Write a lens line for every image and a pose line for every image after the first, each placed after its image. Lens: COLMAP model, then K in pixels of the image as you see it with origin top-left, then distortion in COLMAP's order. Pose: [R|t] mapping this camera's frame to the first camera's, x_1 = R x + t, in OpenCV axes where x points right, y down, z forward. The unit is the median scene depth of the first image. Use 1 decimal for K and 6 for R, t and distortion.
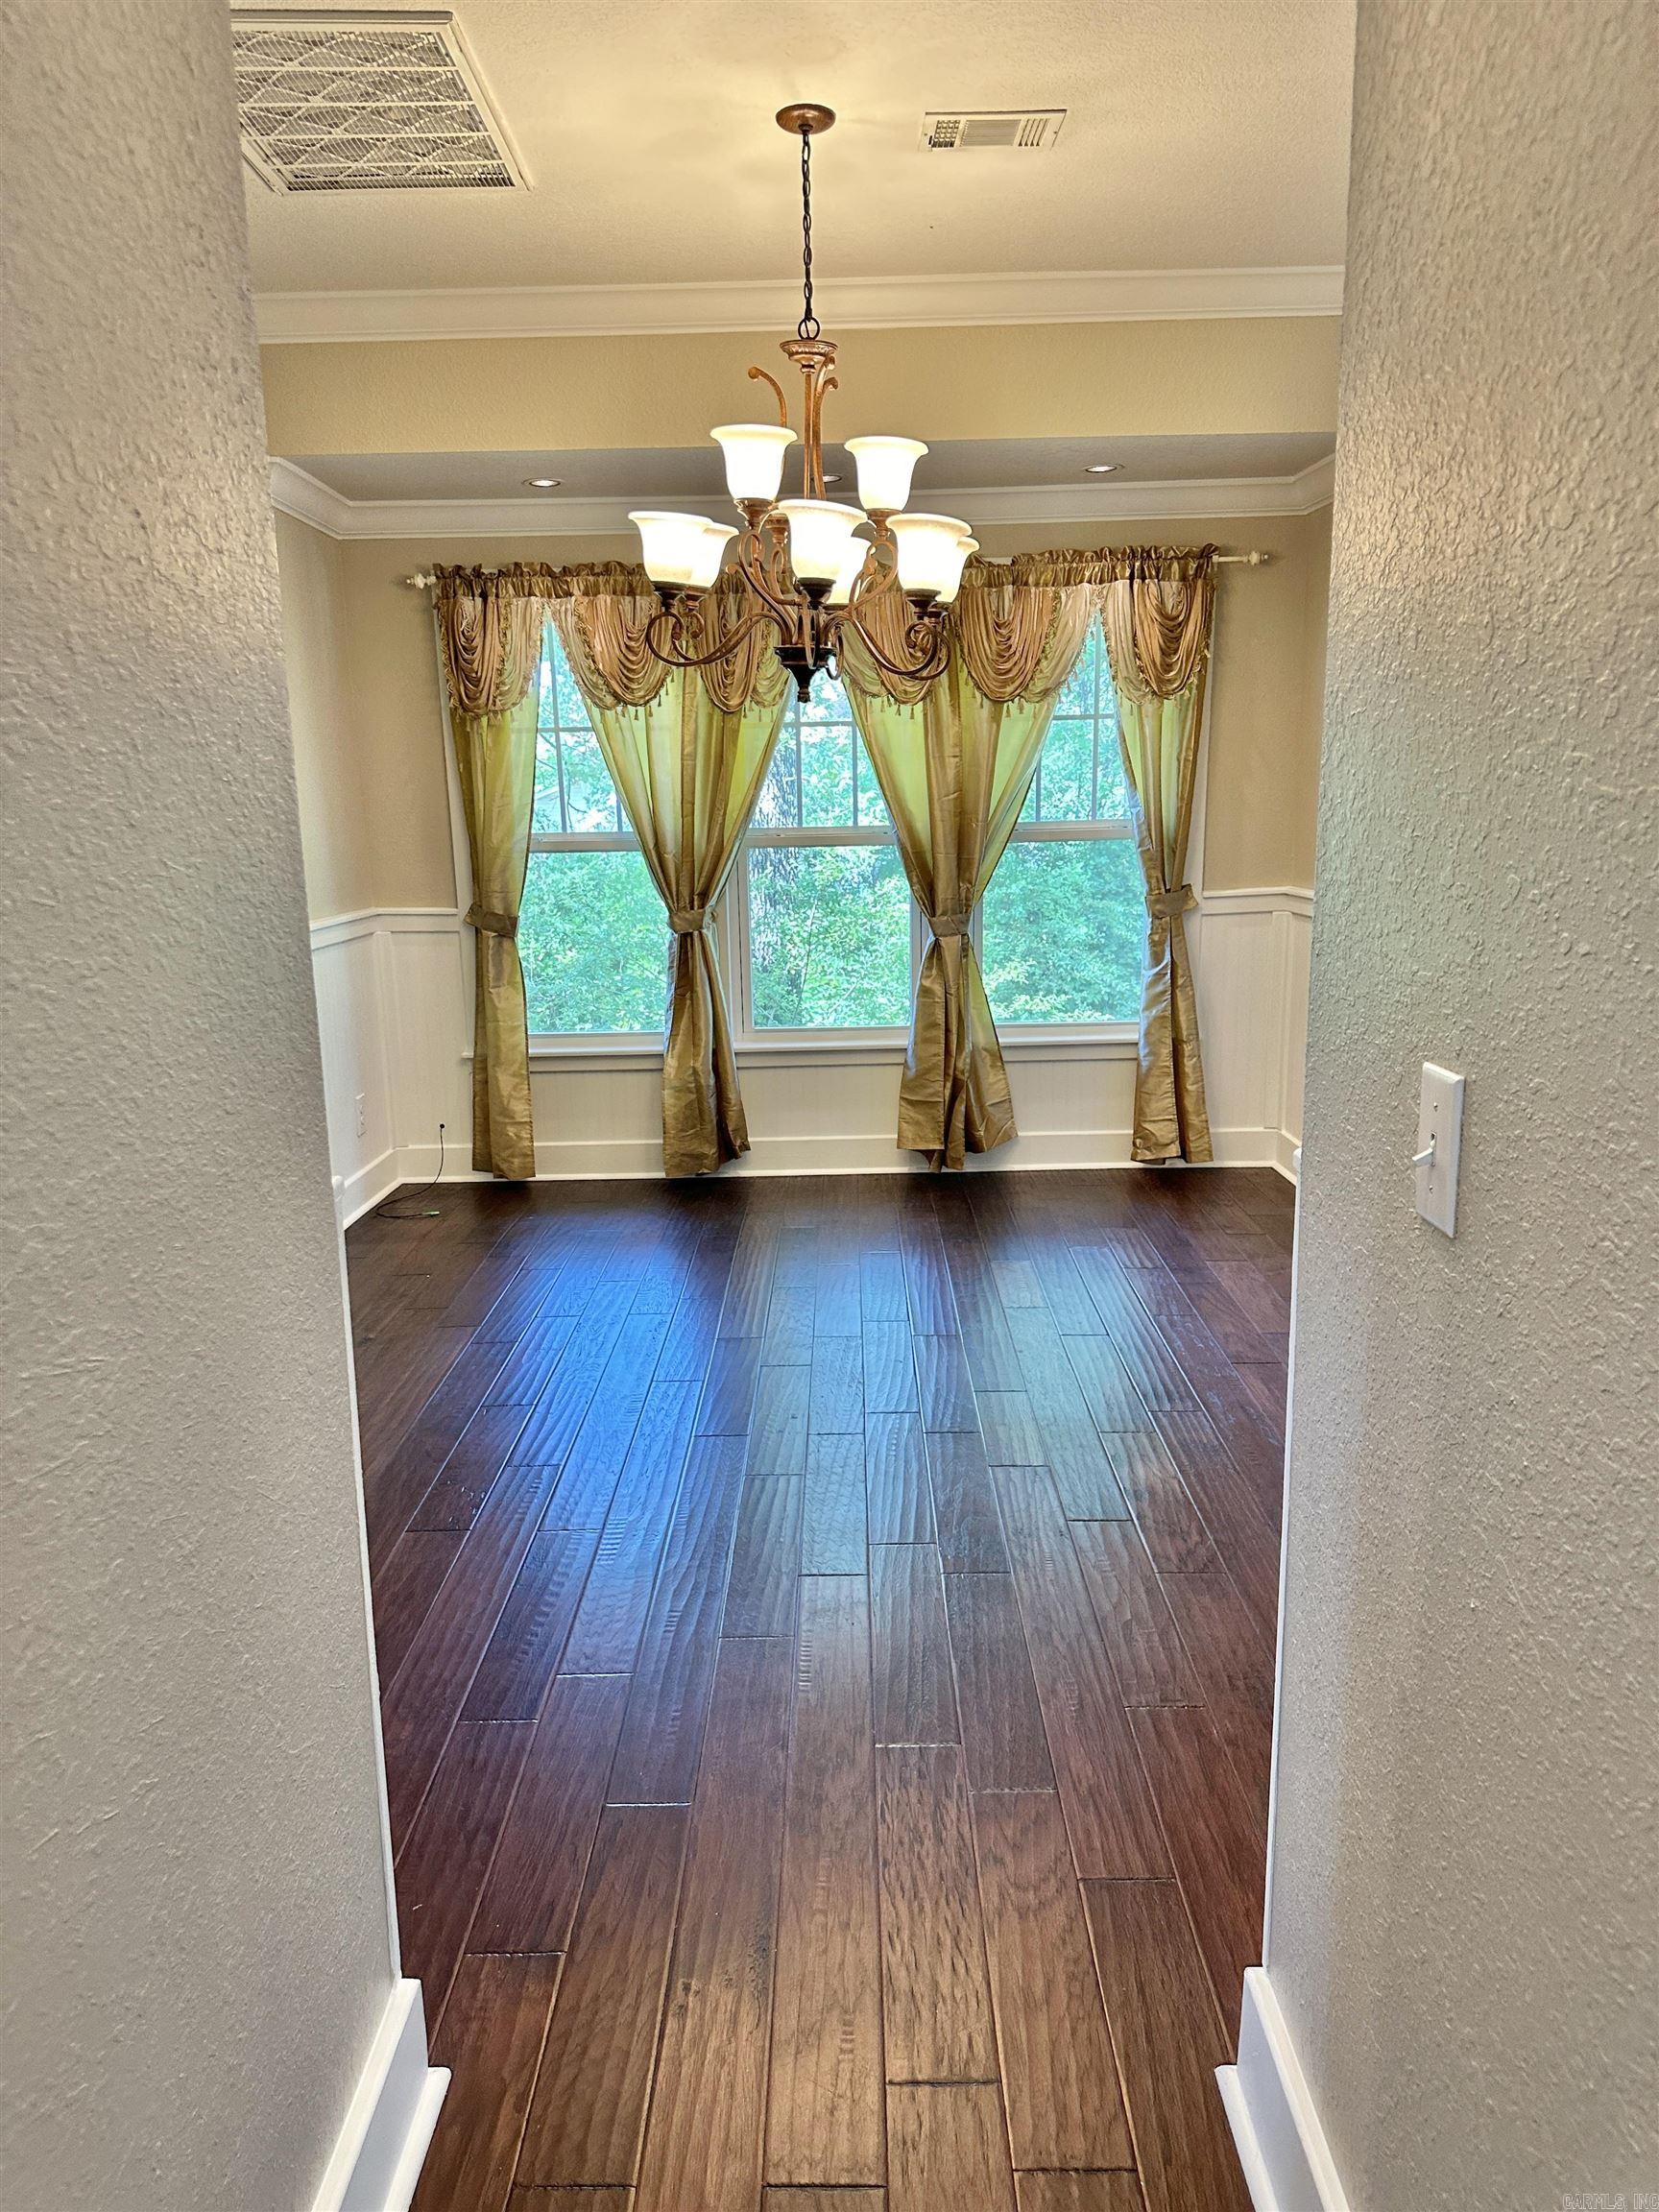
lens RADIAL K [[1552.8, 0, 828.2], [0, 1552.8, 1111.7], [0, 0, 1]] dist [0.061721, -0.063784]
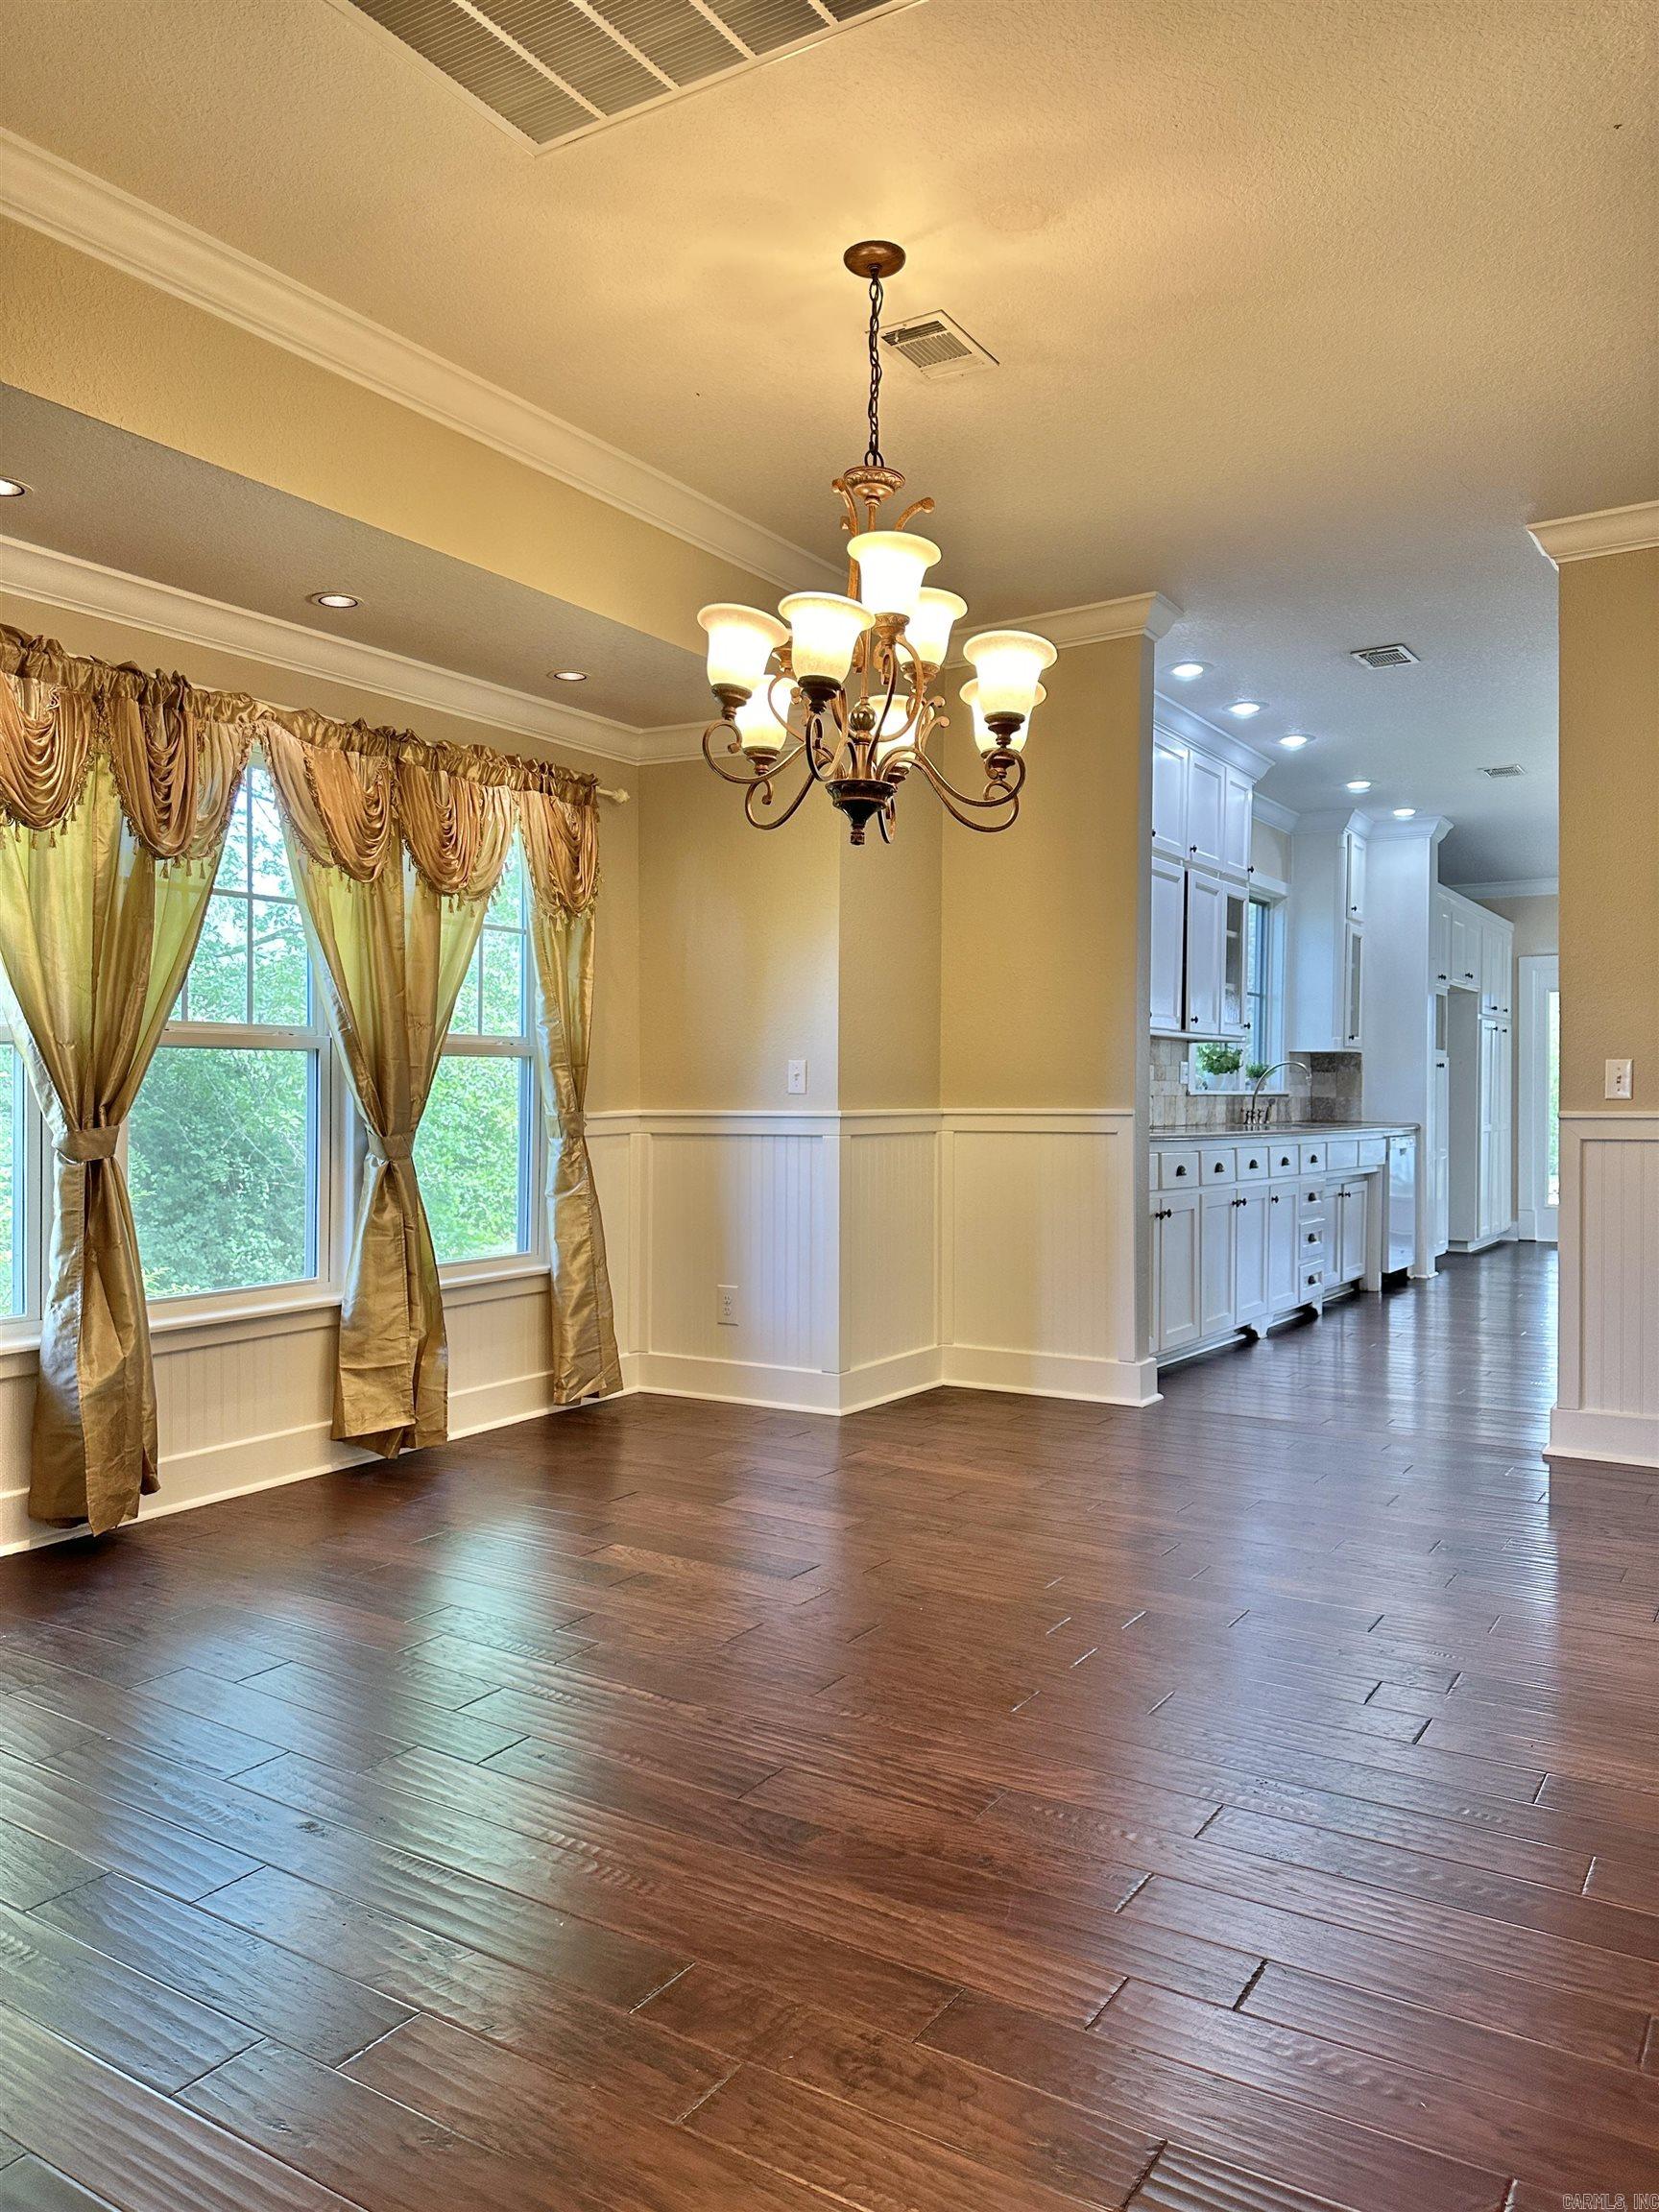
lens RADIAL K [[1552.8, 0, 845.2], [0, 1552.8, 1111.0], [0, 0, 1]] dist [0.061721, -0.063784]
pose [[0.527564, 0.020335, 0.849272, -0.500891], [0.151071, 0.981533, -0.117346, -0.006454], [-0.835975, 0.190208, 0.514749, 0.374580]]
